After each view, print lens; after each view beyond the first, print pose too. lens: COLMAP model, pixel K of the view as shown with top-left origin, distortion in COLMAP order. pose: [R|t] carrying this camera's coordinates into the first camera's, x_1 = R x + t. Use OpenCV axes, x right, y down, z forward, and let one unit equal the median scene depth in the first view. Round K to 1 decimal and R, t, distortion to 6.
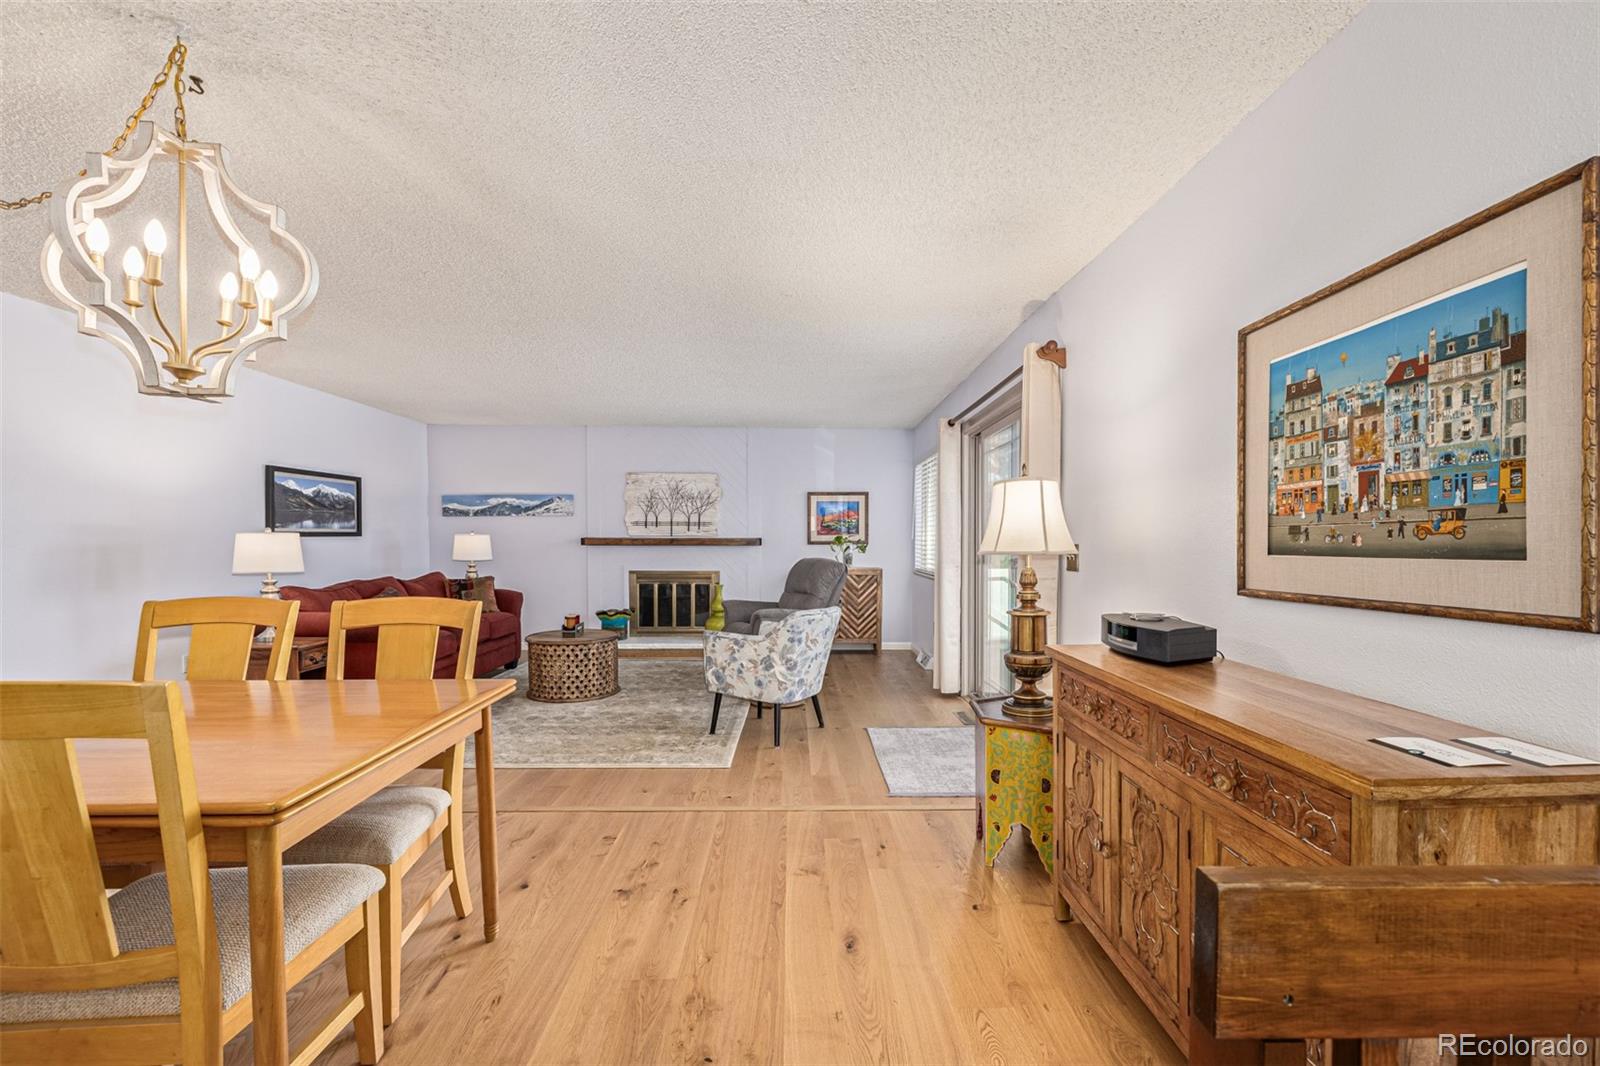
lens RADIAL K [[690.2, 0, 806.9], [0, 690.2, 559.3], [0, 0, 1]] dist [0.002104, 0.000127]
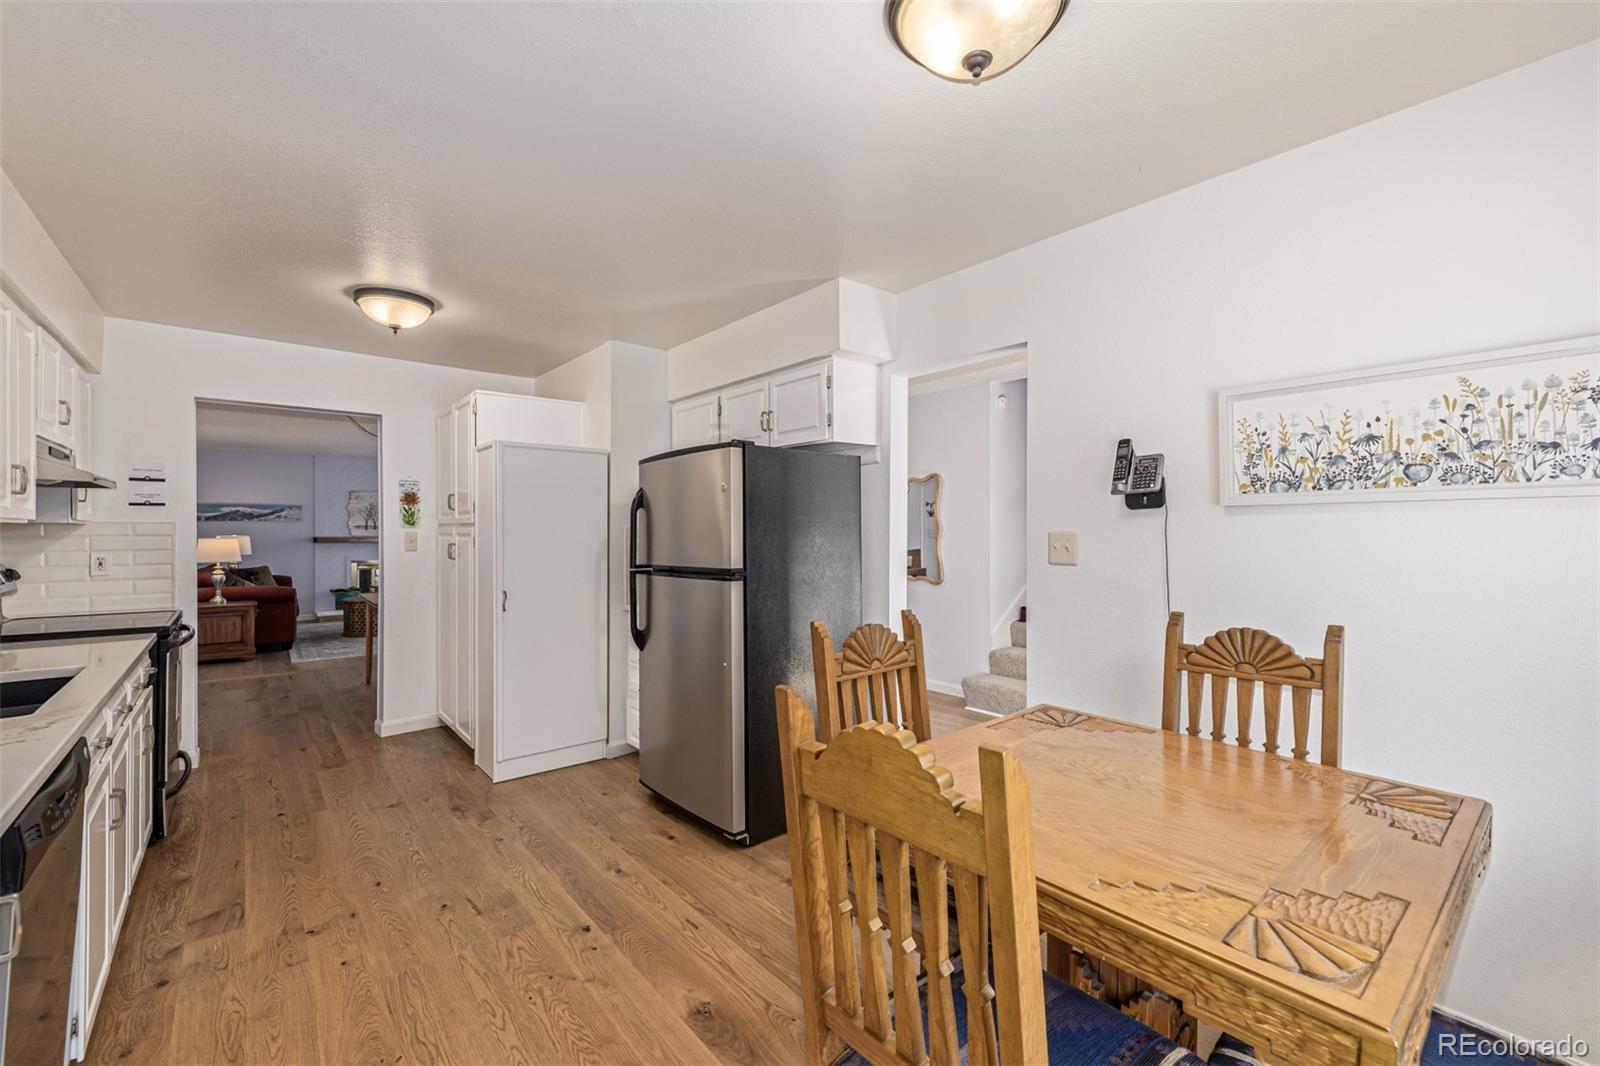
lens RADIAL K [[667.9, 0, 807.1], [0, 667.9, 531.0], [0, 0, 1]] dist [0.000269, 0.000569]
pose [[0.780137, 0.000206, 0.625608, -0.518574], [0.017942, 0.999581, -0.022703, 0.005084], [-0.625351, 0.028937, 0.779807, -0.867707]]
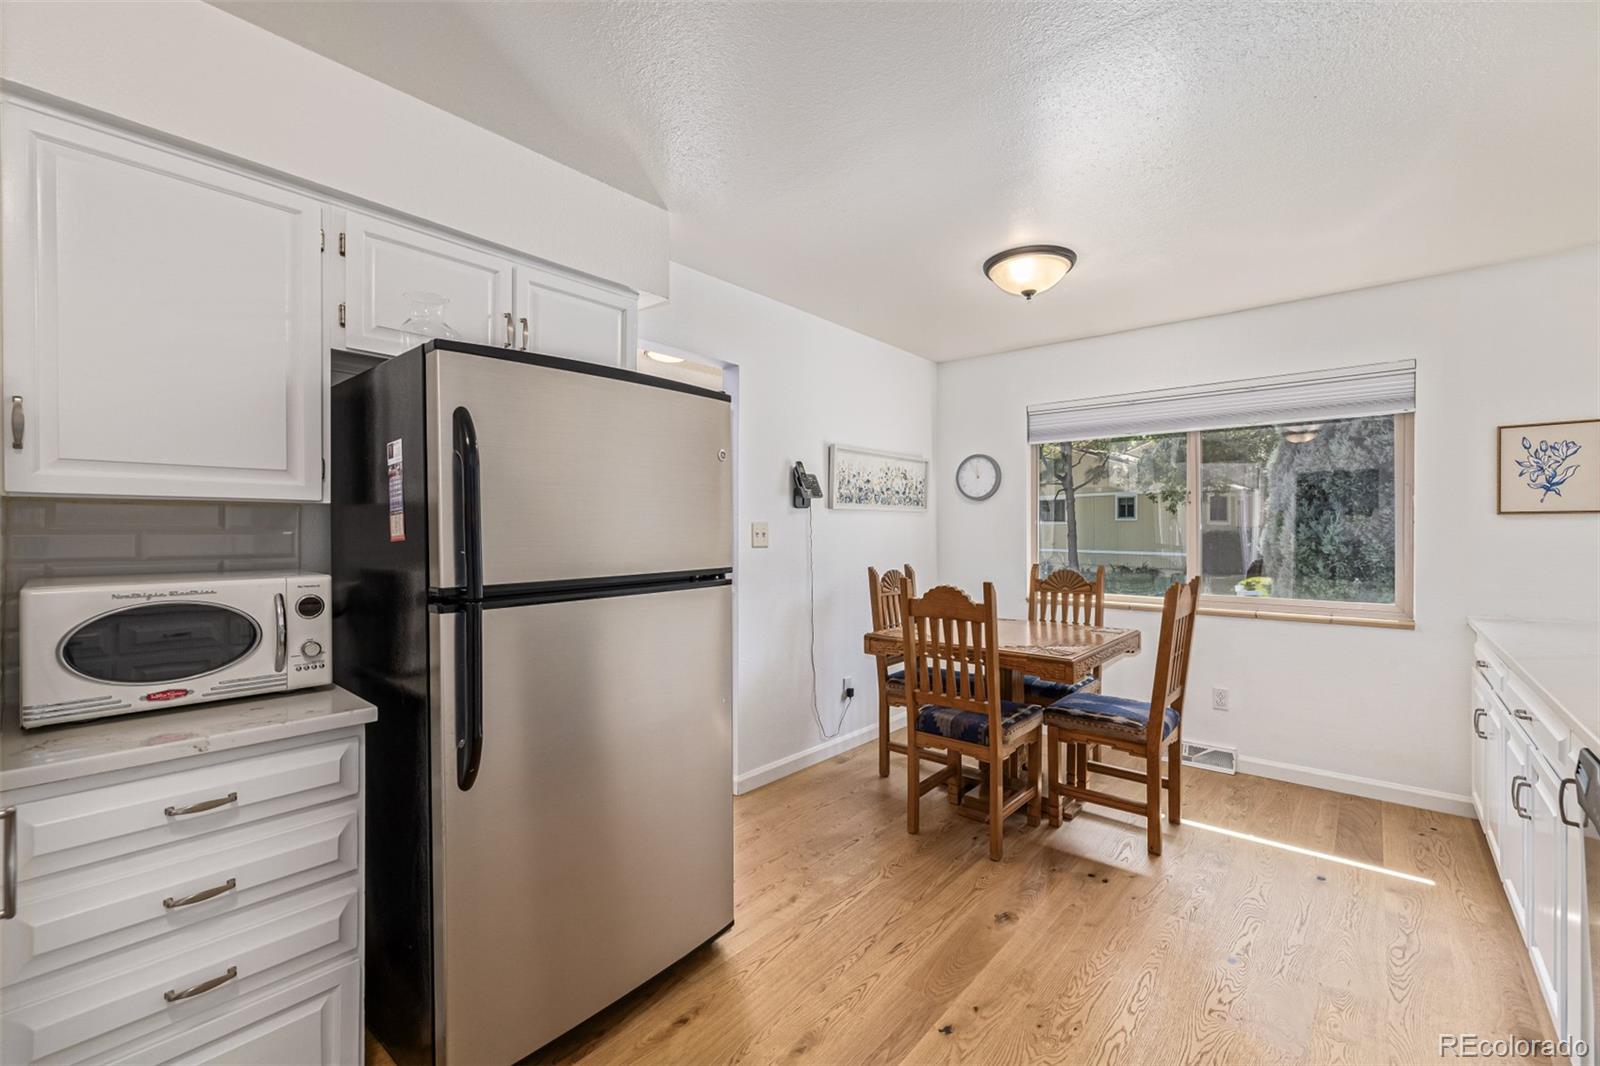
lens RADIAL K [[663.1, 0, 815.5], [0, 663.1, 527.0], [0, 0, 1]] dist [0.001492, 0.000301]
pose [[-0.749626, -0.000306, 0.661862, -0.528318], [0.013766, 0.999776, 0.016055, -0.005906], [-0.661719, 0.021146, -0.749454, -0.210290]]
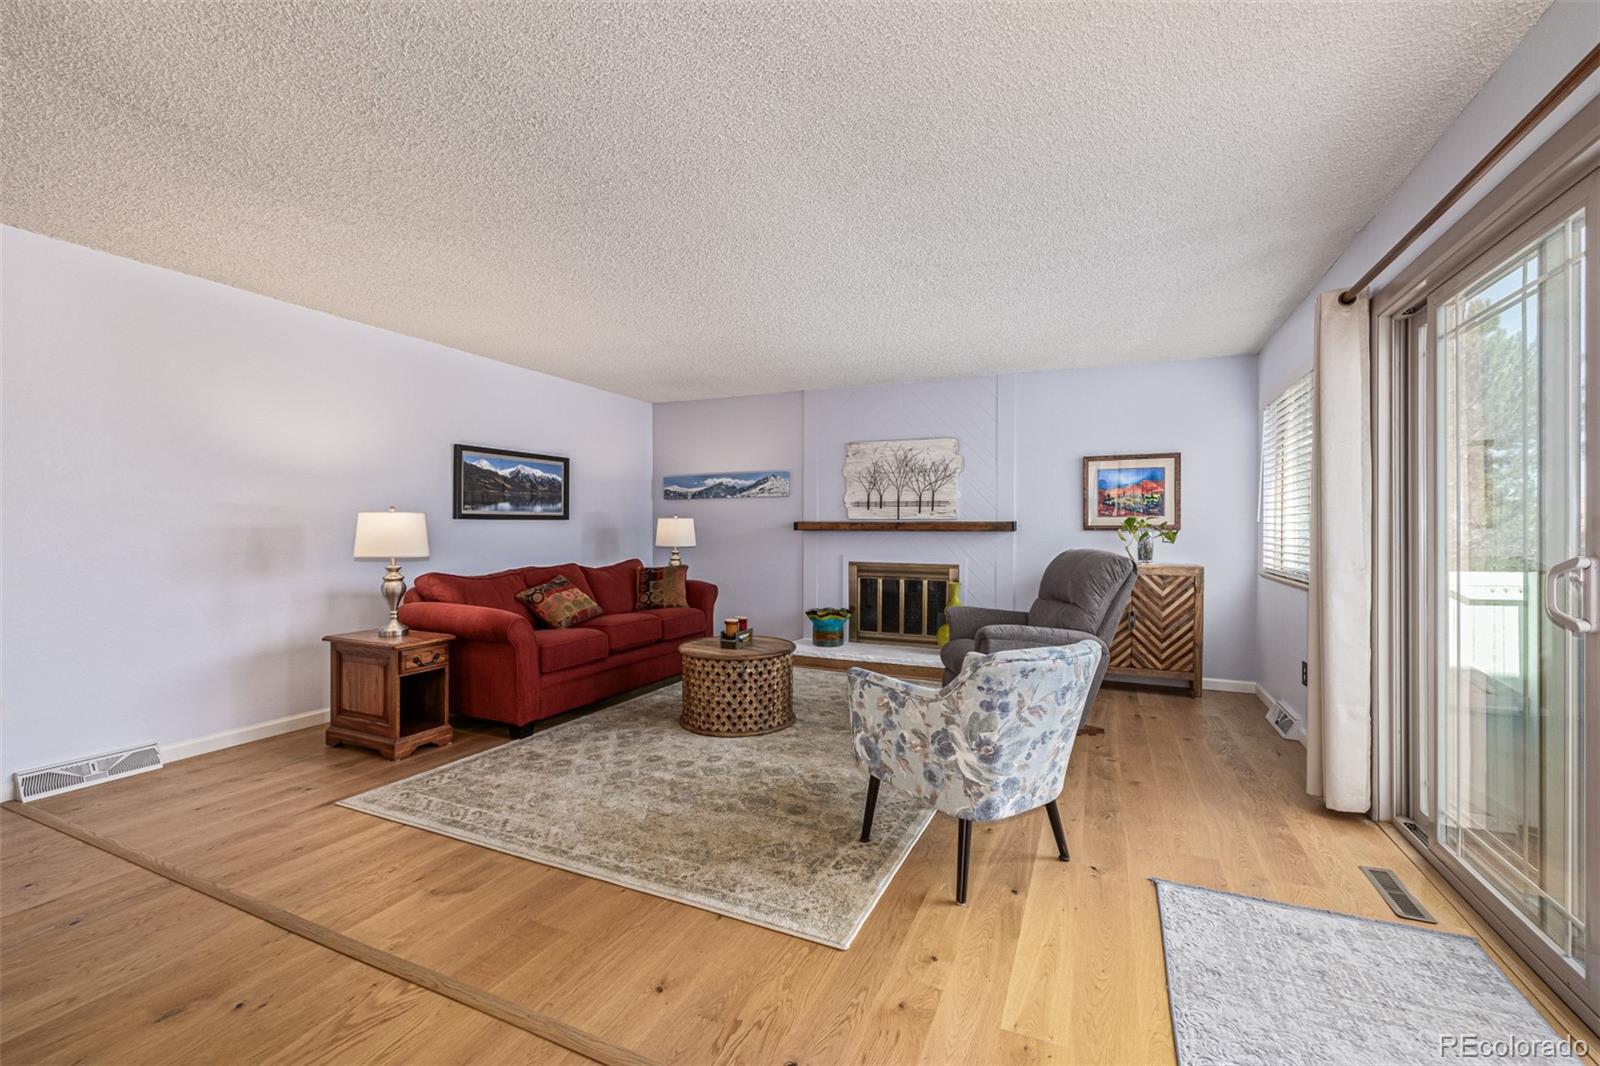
lens RADIAL K [[667.9, 0, 807.1], [0, 667.9, 531.0], [0, 0, 1]] dist [0.000269, 0.000569]
pose [[0.905140, 0.002202, -0.425108, 0.049429], [-0.013194, 0.999650, -0.022916, -0.001421], [0.424909, 0.026351, 0.904852, 0.345287]]
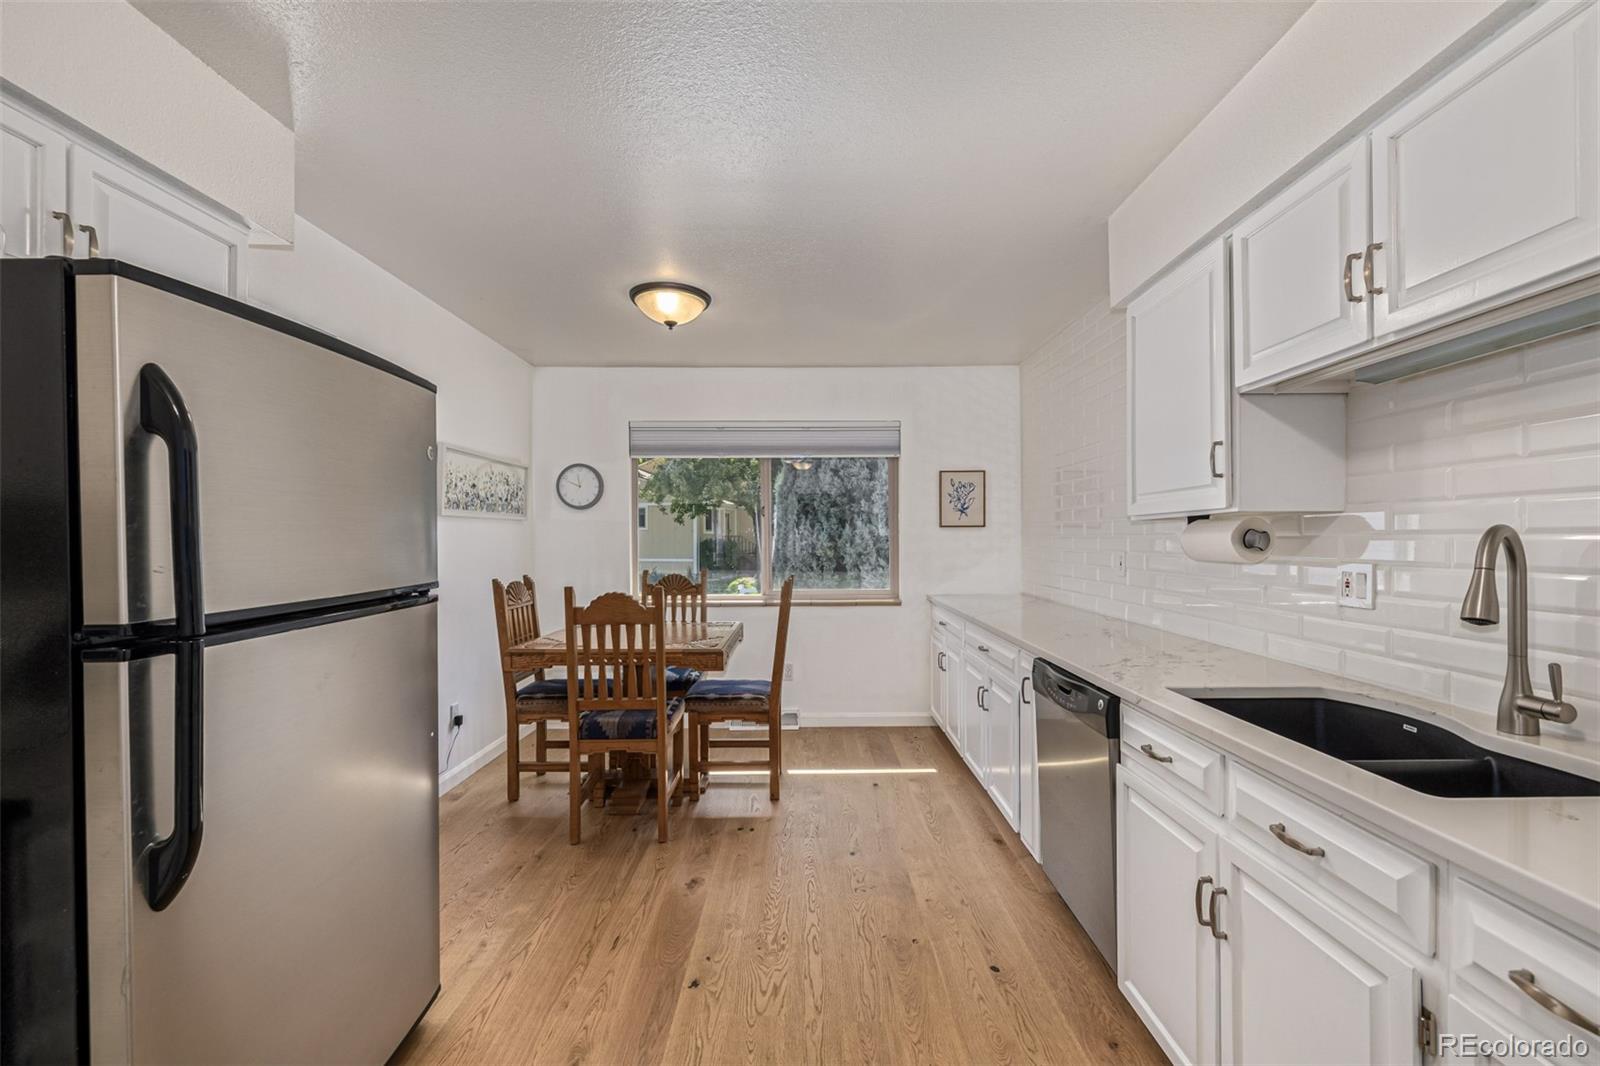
lens RADIAL K [[667.9, 0, 807.1], [0, 667.9, 531.0], [0, 0, 1]] dist [0.000269, 0.000569]
pose [[-0.999763, 0.000908, 0.021731, -0.438398], [0.001209, 0.999904, 0.013829, -0.007019], [-0.021716, 0.013852, -0.999668, -0.135433]]
